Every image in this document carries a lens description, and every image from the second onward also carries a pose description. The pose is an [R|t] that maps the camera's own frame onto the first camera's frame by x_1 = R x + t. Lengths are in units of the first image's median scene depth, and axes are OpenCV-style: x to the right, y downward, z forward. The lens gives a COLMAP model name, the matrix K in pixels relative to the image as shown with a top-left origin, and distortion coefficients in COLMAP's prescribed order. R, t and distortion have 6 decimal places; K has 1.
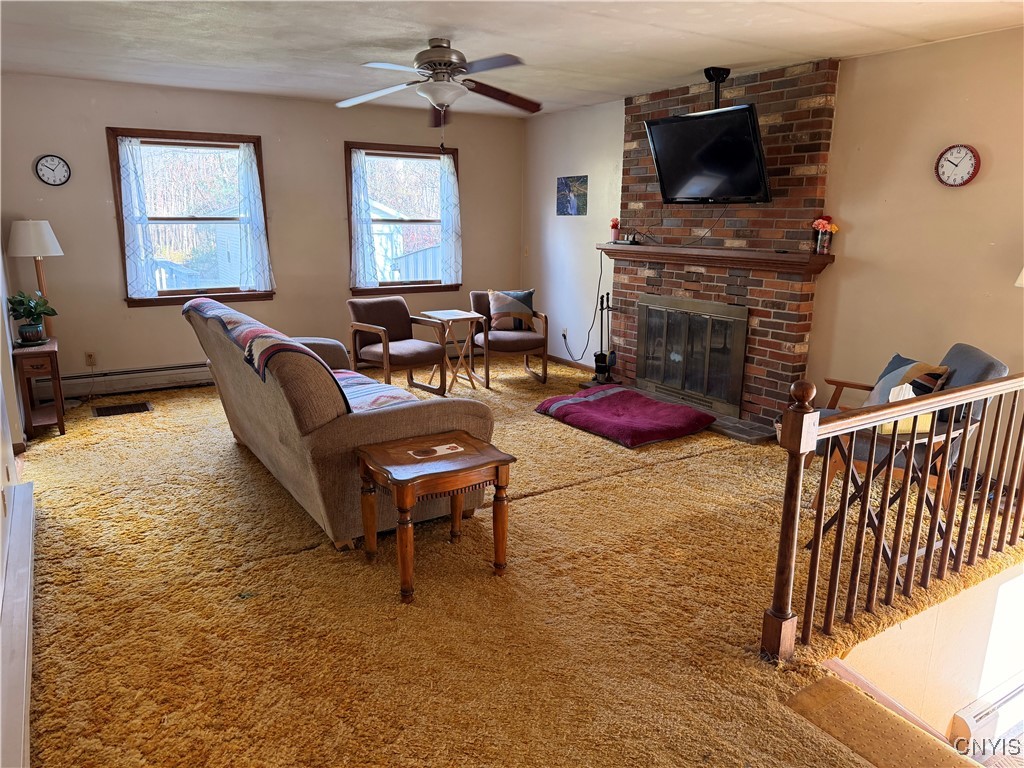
lens RADIAL K [[724.2, 0, 513.5], [0, 724.2, 391.3], [0, 0, 1]] dist [0.069881, -0.082271]
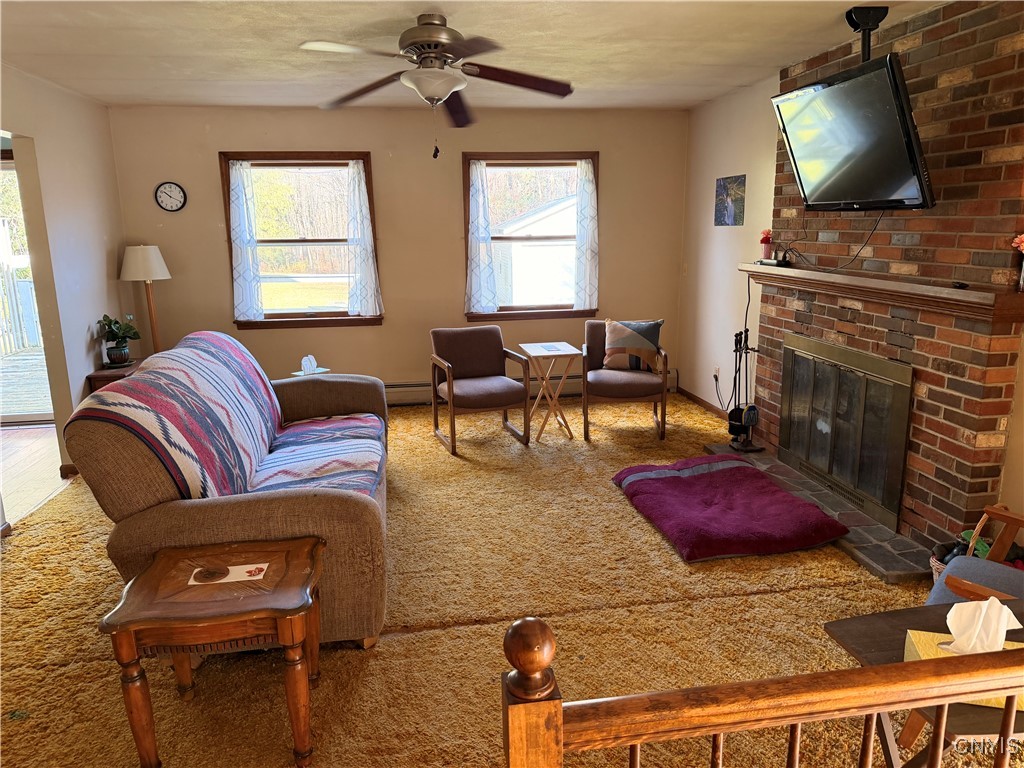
lens RADIAL K [[726.8, 0, 512.0], [0, 726.8, 384.0], [0, 0, 1]] dist [0.040685, -0.034984]
pose [[0.919142, 0.064375, -0.388630, 0.223574], [-0.071174, 0.997459, -0.003108, -0.065209], [0.387443, 0.030517, 0.921389, 0.231915]]
